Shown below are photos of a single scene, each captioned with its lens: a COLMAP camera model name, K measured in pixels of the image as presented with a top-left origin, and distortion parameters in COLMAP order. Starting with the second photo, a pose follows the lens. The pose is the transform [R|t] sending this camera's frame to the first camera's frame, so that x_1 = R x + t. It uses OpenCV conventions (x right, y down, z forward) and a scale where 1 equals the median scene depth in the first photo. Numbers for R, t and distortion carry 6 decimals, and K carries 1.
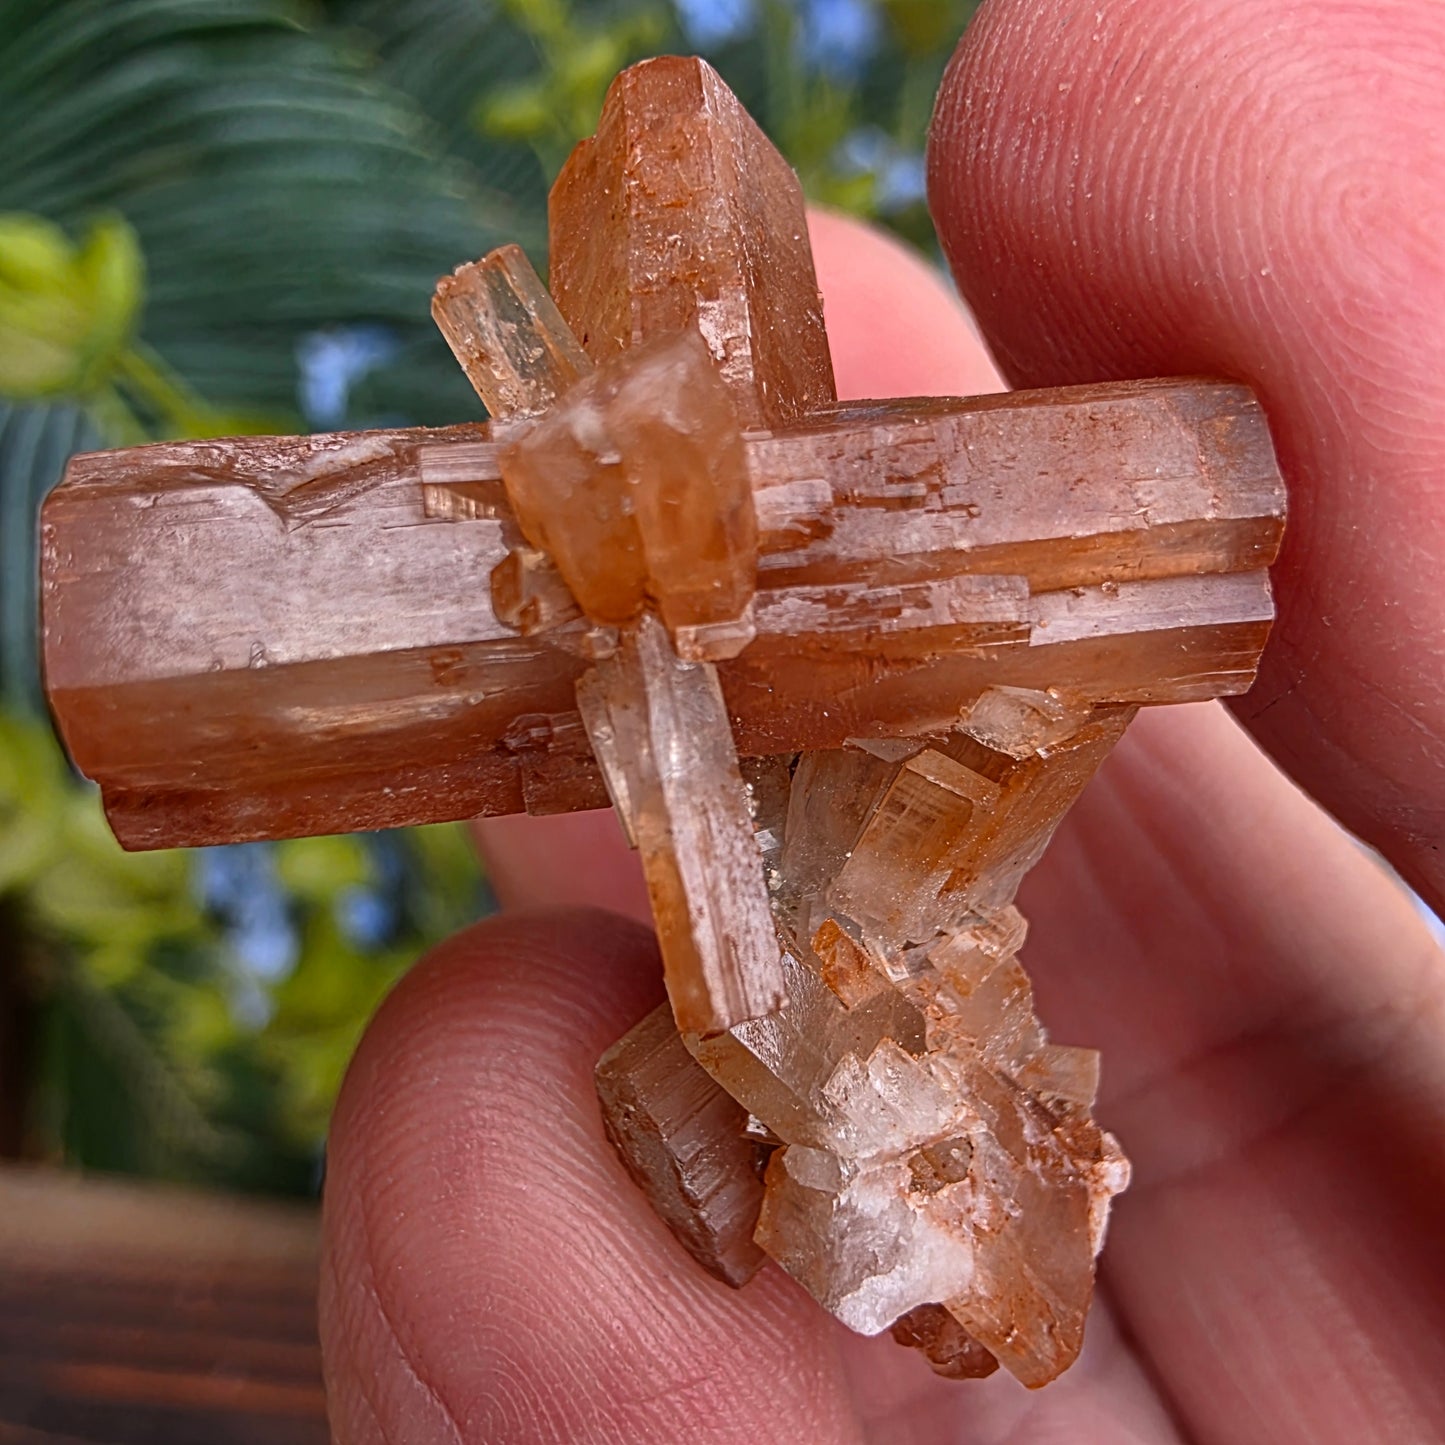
lens RADIAL K [[1352.2, 0, 729.5], [0, 1352.2, 714.6], [0, 0, 1]] dist [0.007059, 0.000000]
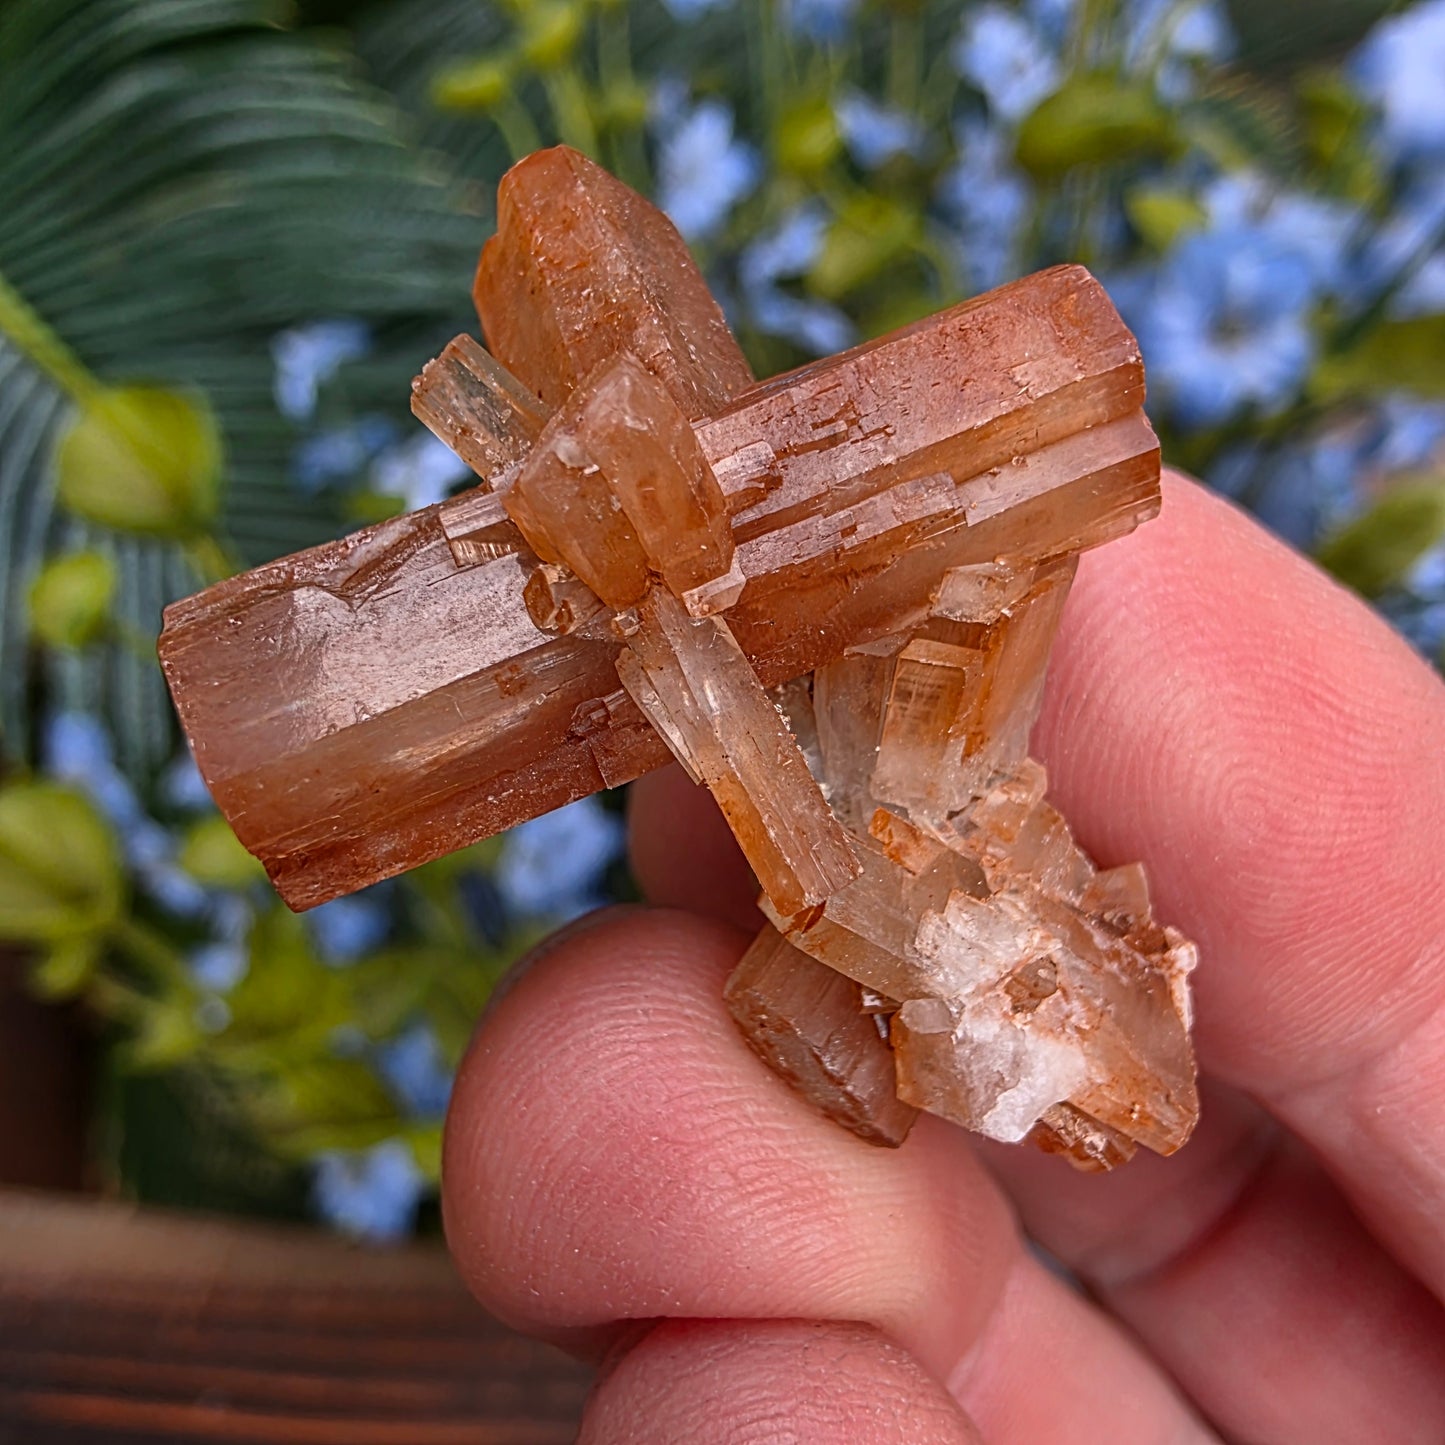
lens RADIAL K [[1304.3, 0, 725.5], [0, 1304.3, 720.4], [0, 0, 1]] dist [0.017148, -0.005265]
pose [[0.957094, -0.289363, -0.015467, -0.015447], [0.288904, 0.956991, -0.026502, 0.079855], [0.022470, 0.020897, 0.999529, -0.153182]]
